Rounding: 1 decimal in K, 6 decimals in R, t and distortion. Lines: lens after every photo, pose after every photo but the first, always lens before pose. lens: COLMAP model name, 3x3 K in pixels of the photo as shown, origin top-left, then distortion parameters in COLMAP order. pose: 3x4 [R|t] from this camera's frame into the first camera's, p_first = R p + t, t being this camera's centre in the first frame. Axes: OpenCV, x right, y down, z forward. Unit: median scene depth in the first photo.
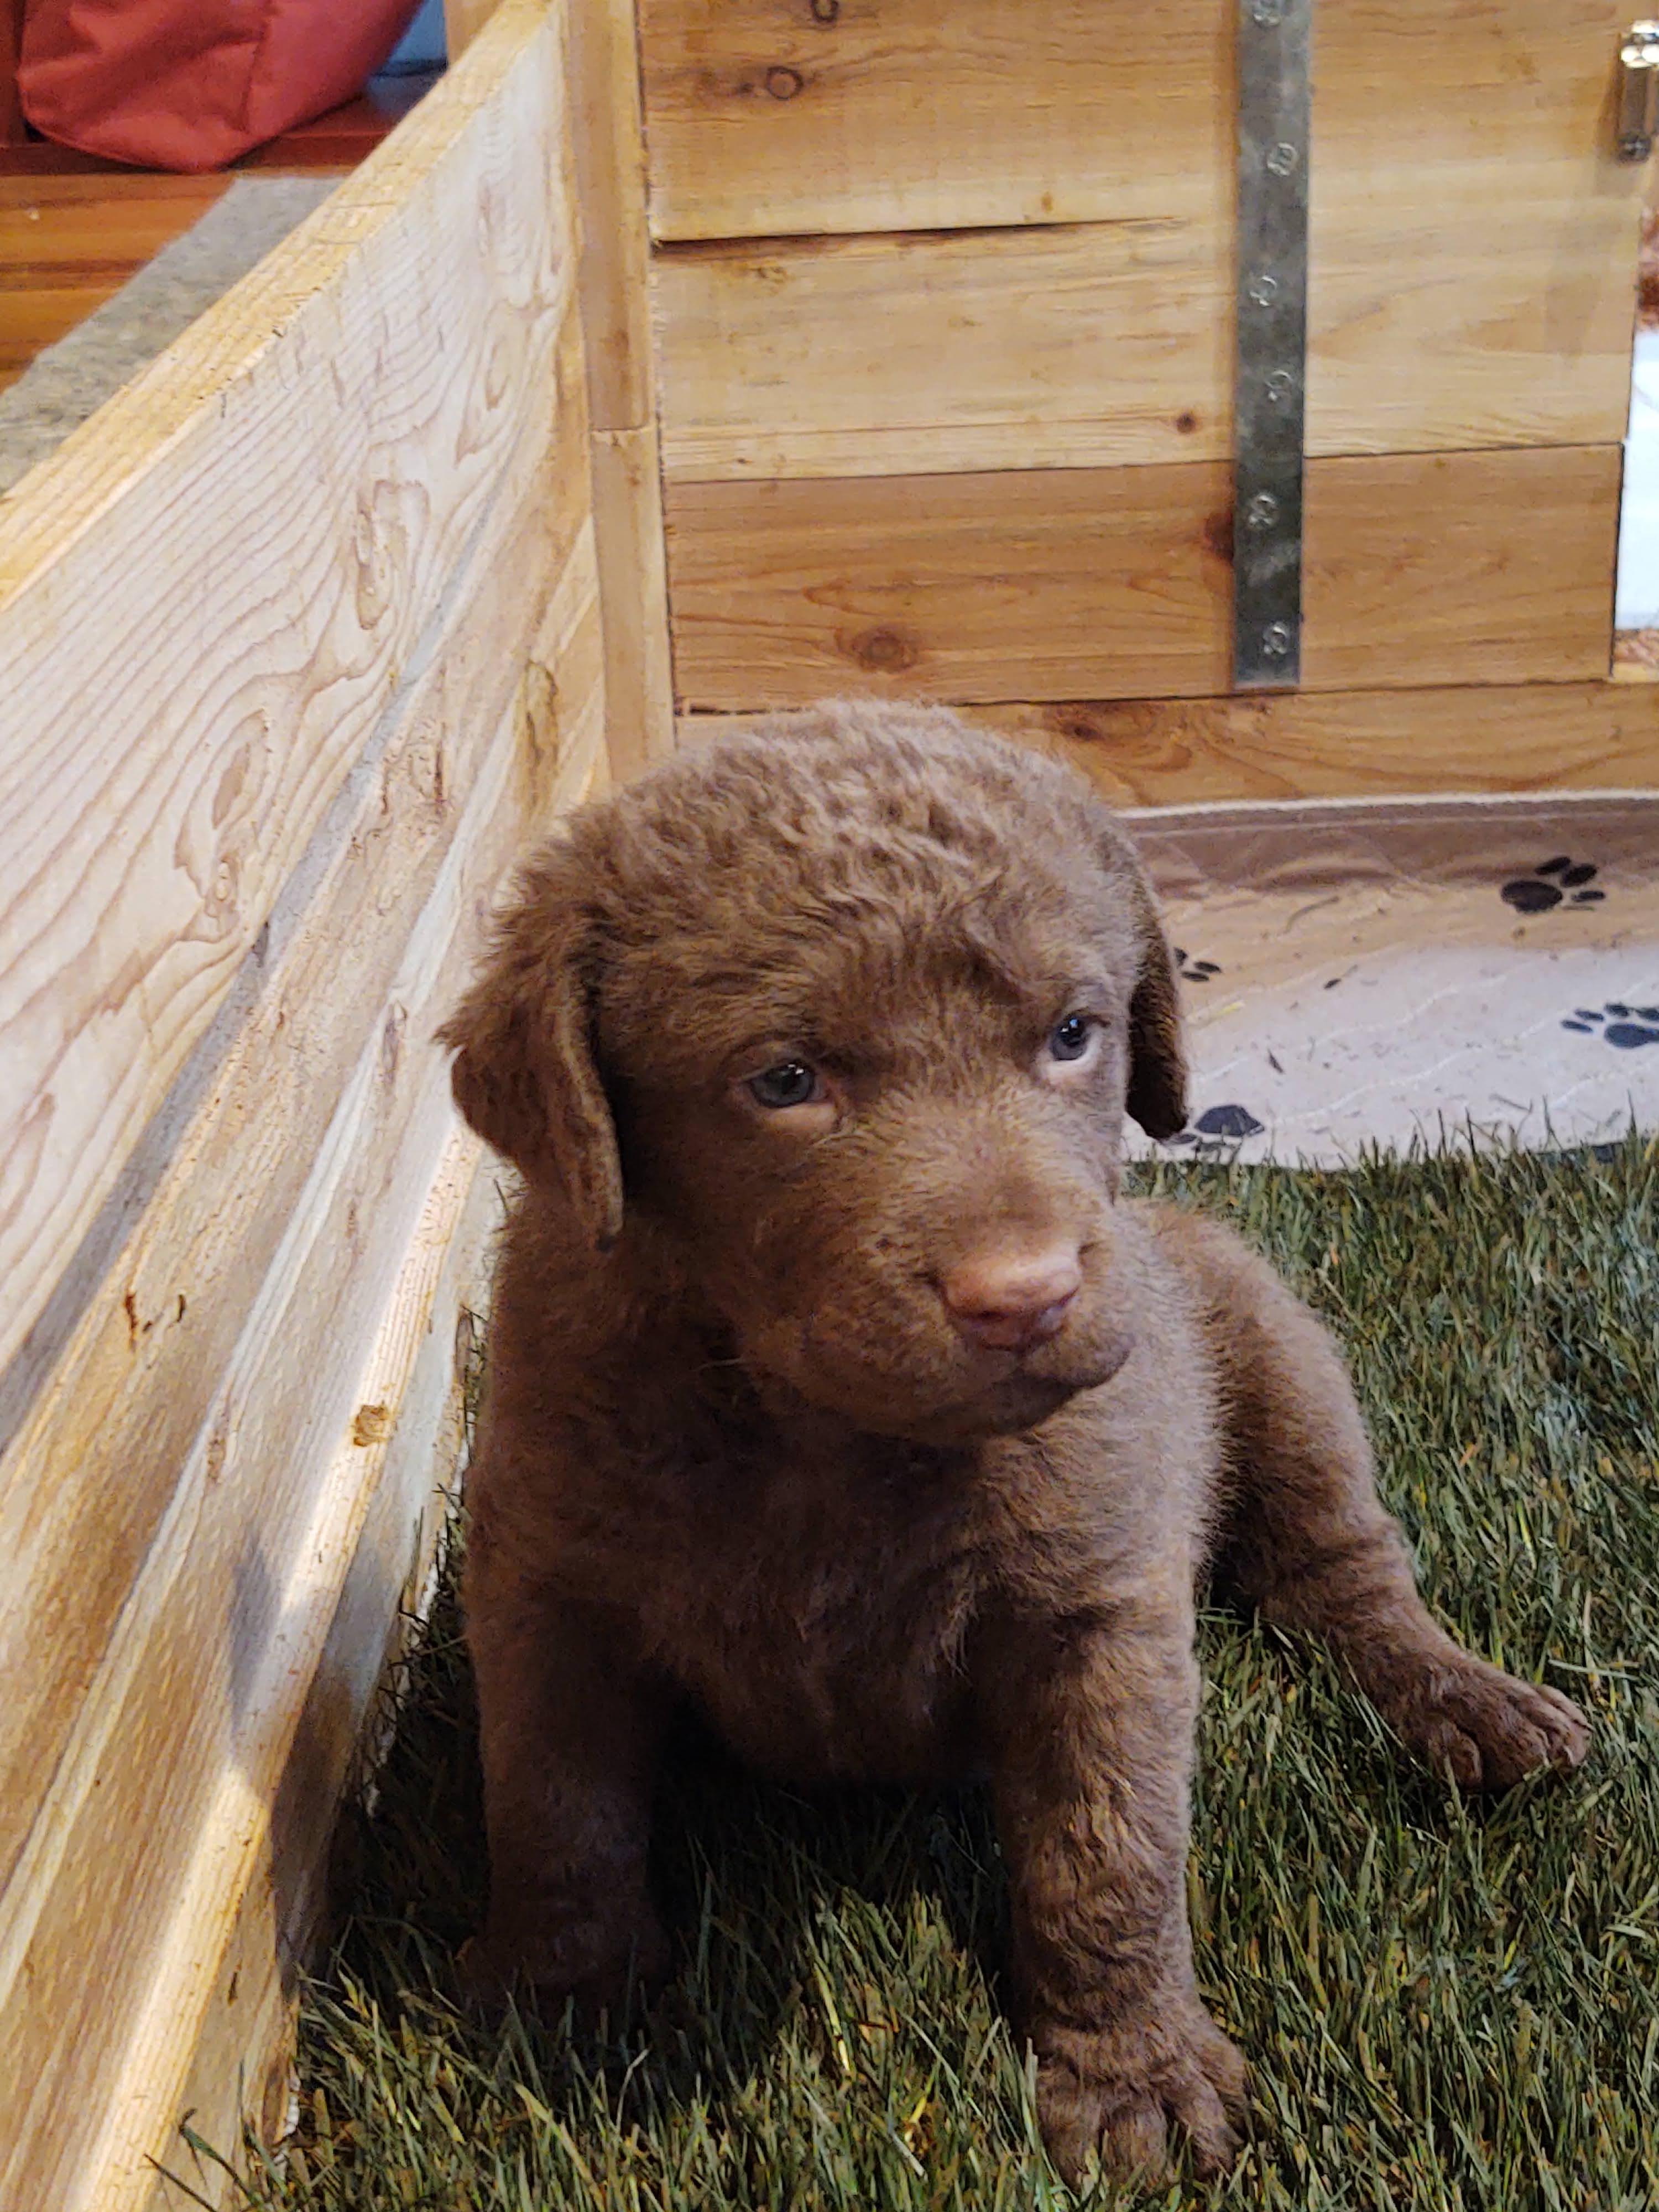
lens RADIAL K [[2977.0, 0, 829.5], [0, 2977.0, 1106.0], [0, 0, 1]] dist [0.165436, -0.464078]
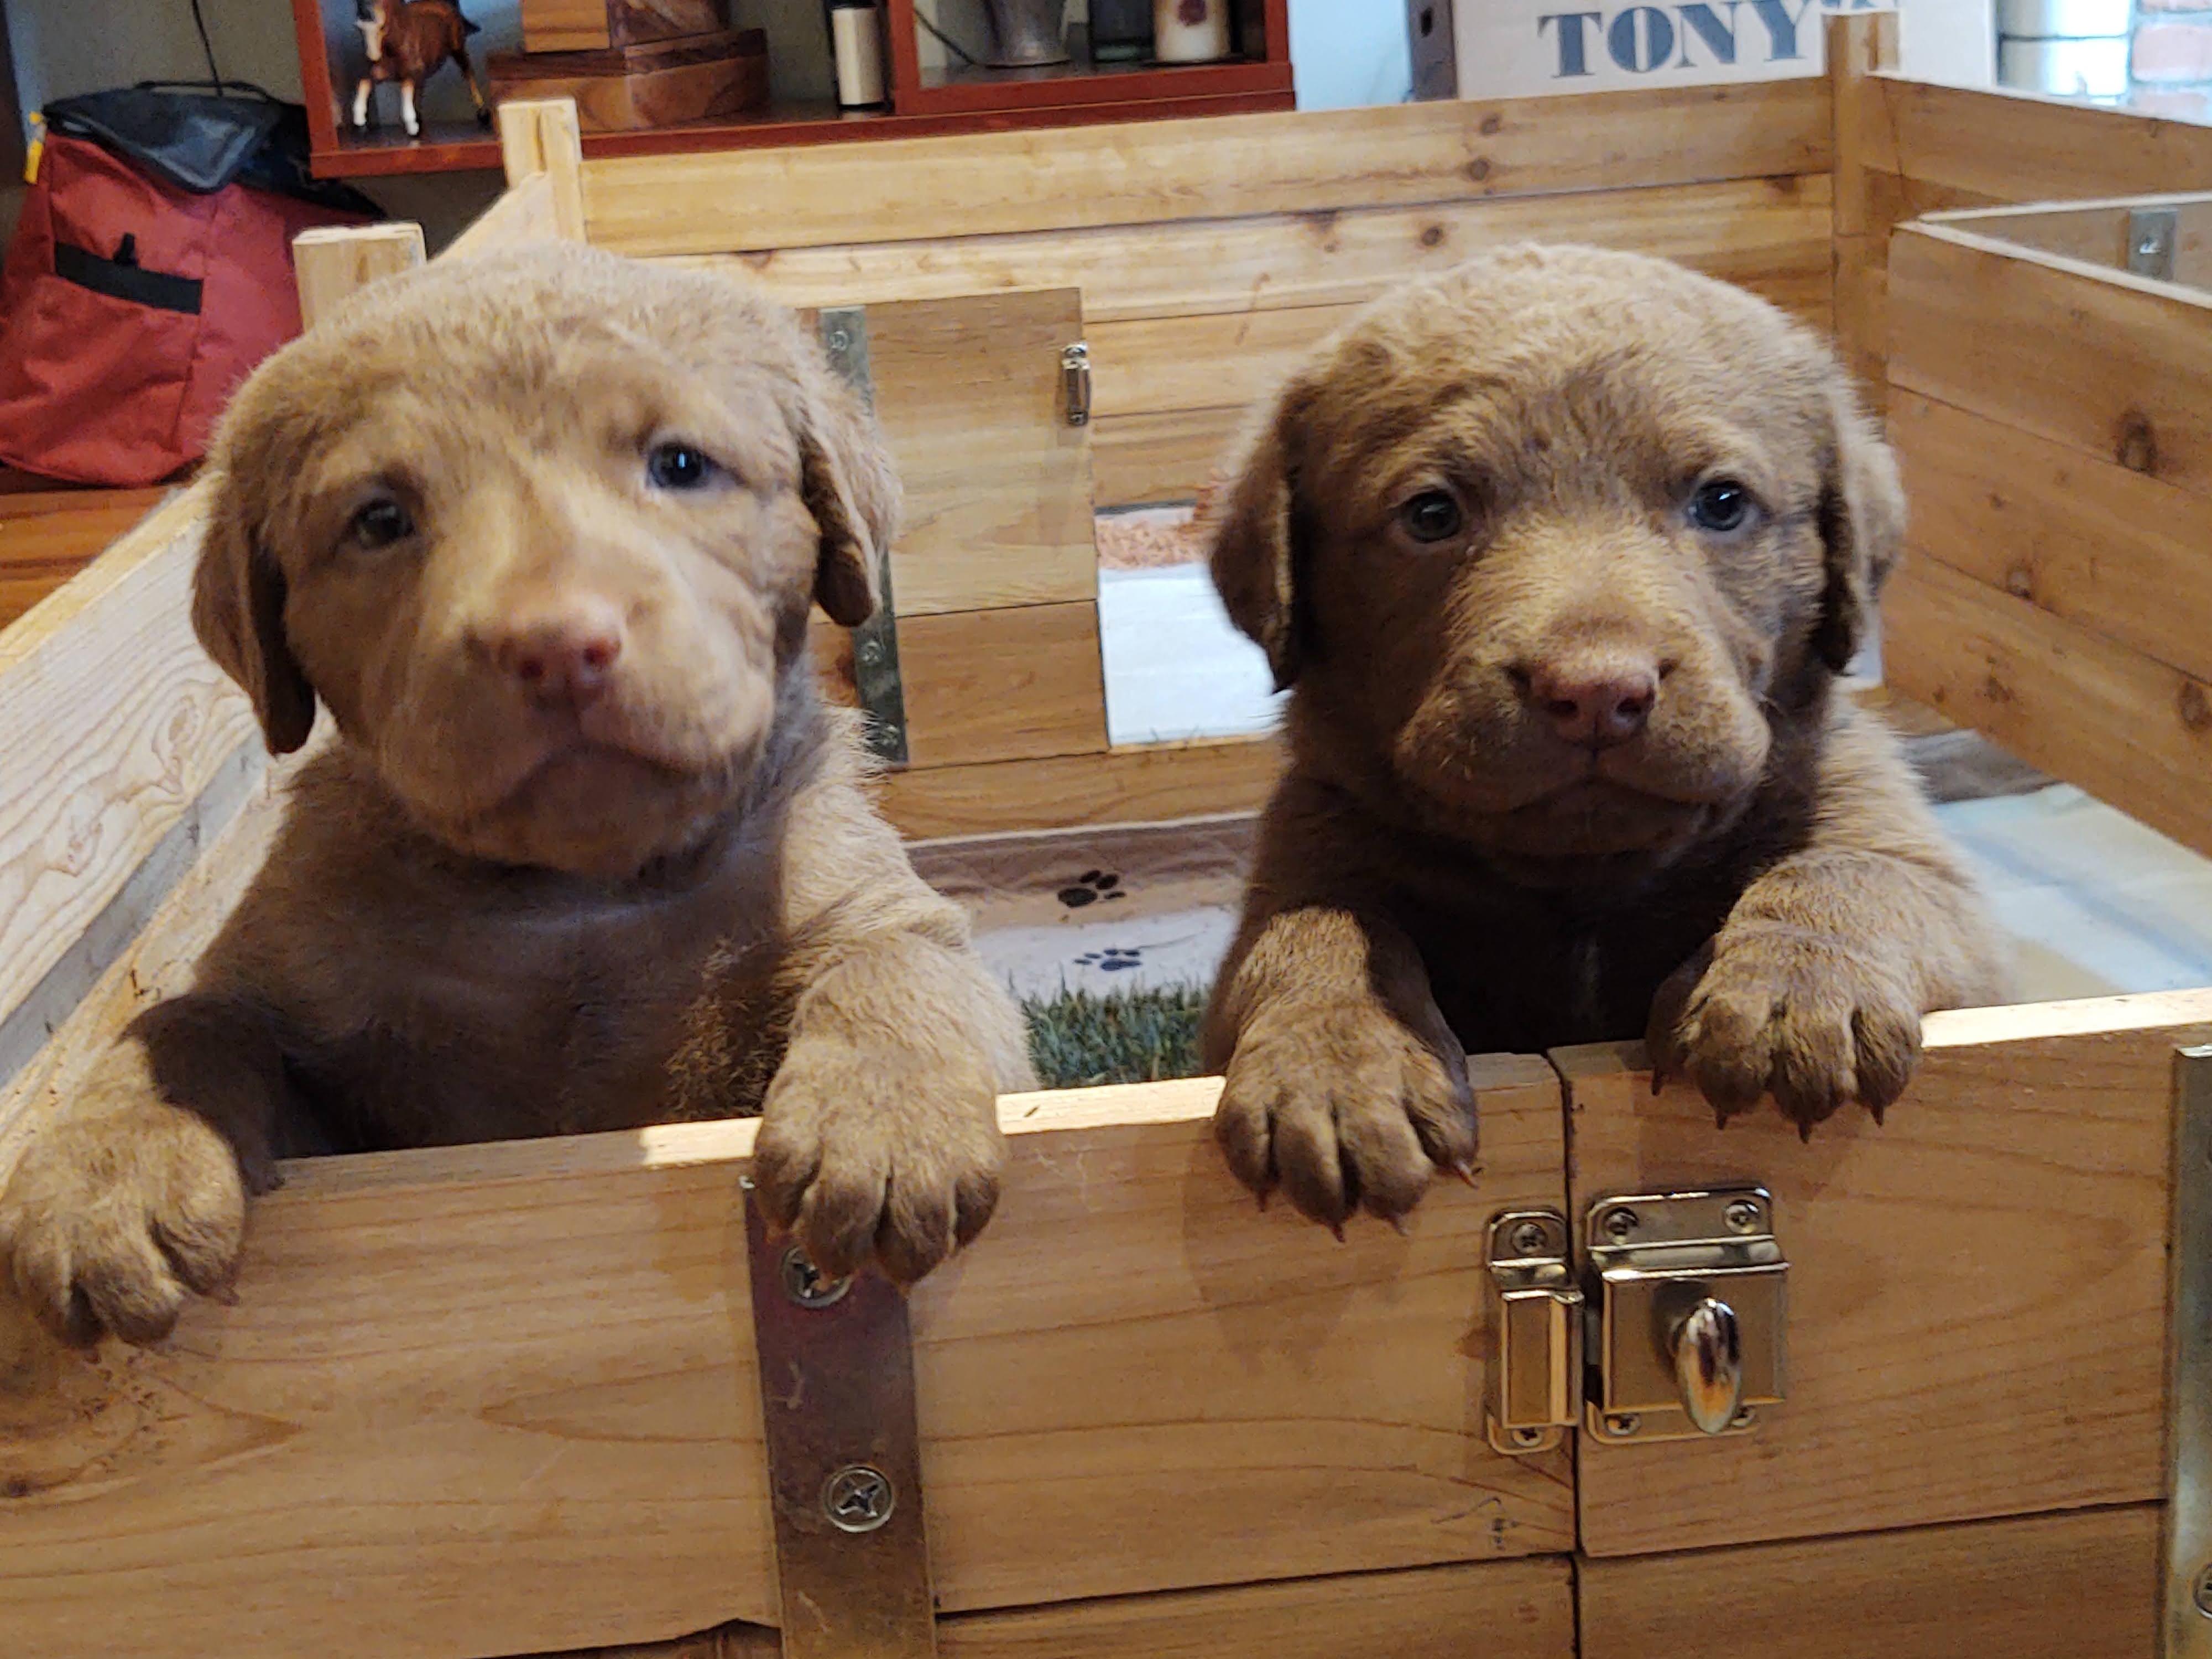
lens RADIAL K [[2977.0, 0, 1107.8], [0, 2977.0, 903.9], [0, 0, 1]] dist [0.165436, -0.464078]
pose [[0.992622, -0.056952, 0.107045, 0.093303], [0.073076, 0.985472, -0.153314, 0.170078], [-0.096758, 0.160005, 0.982363, -0.486082]]
